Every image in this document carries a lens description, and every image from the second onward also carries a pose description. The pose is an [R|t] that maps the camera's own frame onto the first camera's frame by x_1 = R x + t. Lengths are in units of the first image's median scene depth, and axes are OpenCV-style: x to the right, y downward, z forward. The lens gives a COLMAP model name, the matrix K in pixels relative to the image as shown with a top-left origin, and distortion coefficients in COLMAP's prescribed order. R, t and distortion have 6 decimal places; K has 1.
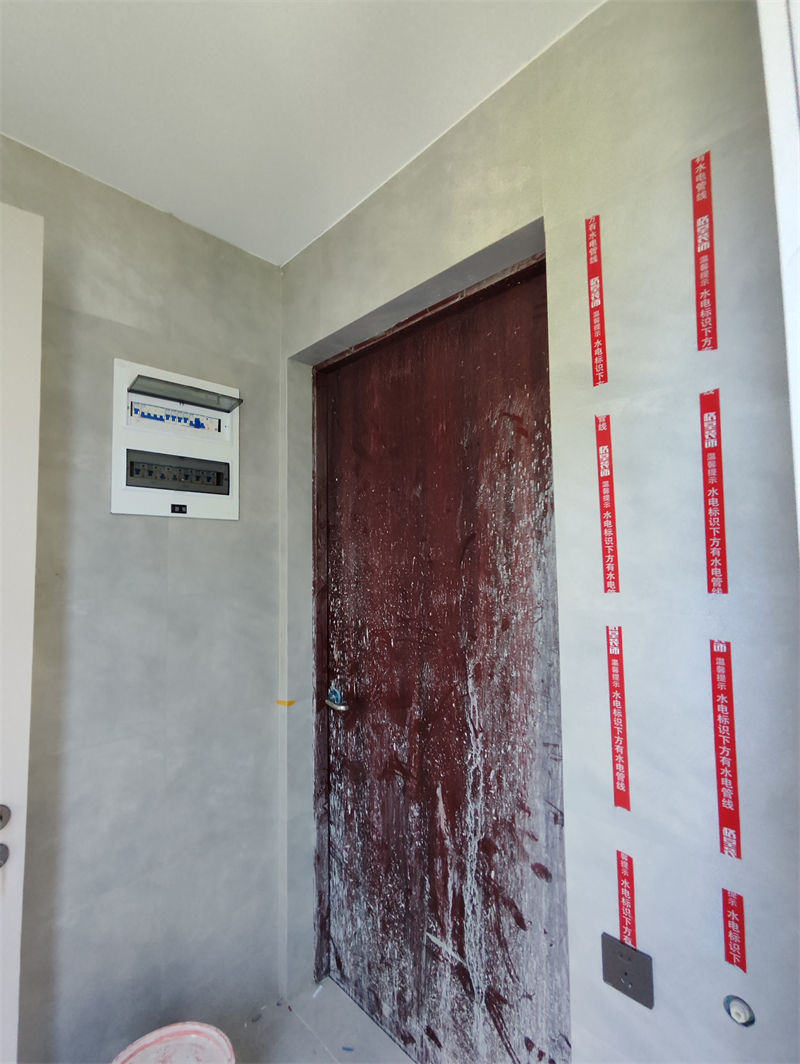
lens RADIAL K [[492.2, 0, 378.8], [0, 492.2, 534.9], [0, 0, 1]] dist [-0.001481, 0.004784]
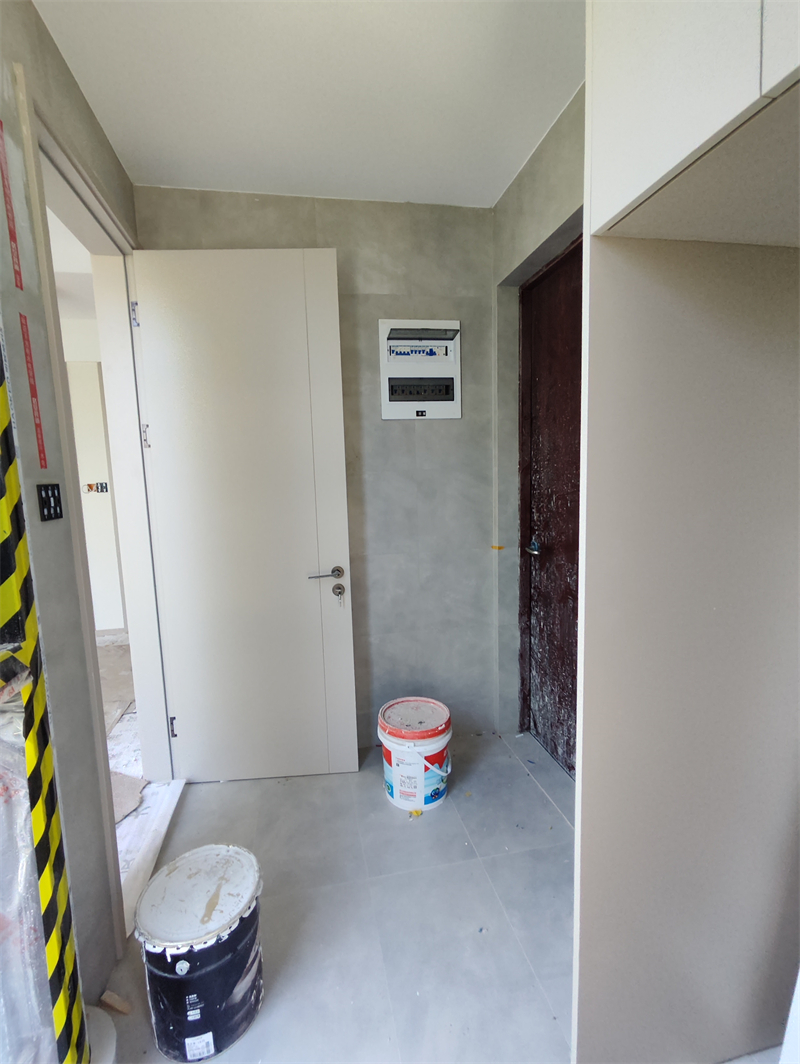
lens RADIAL K [[492.2, 0, 378.1], [0, 492.2, 551.3], [0, 0, 1]] dist [-0.001481, 0.004784]
pose [[0.833392, 0.065182, -0.548826, 0.329776], [0.054679, 0.978425, 0.199234, 0.050803], [0.549972, -0.196050, 0.811847, -0.379379]]
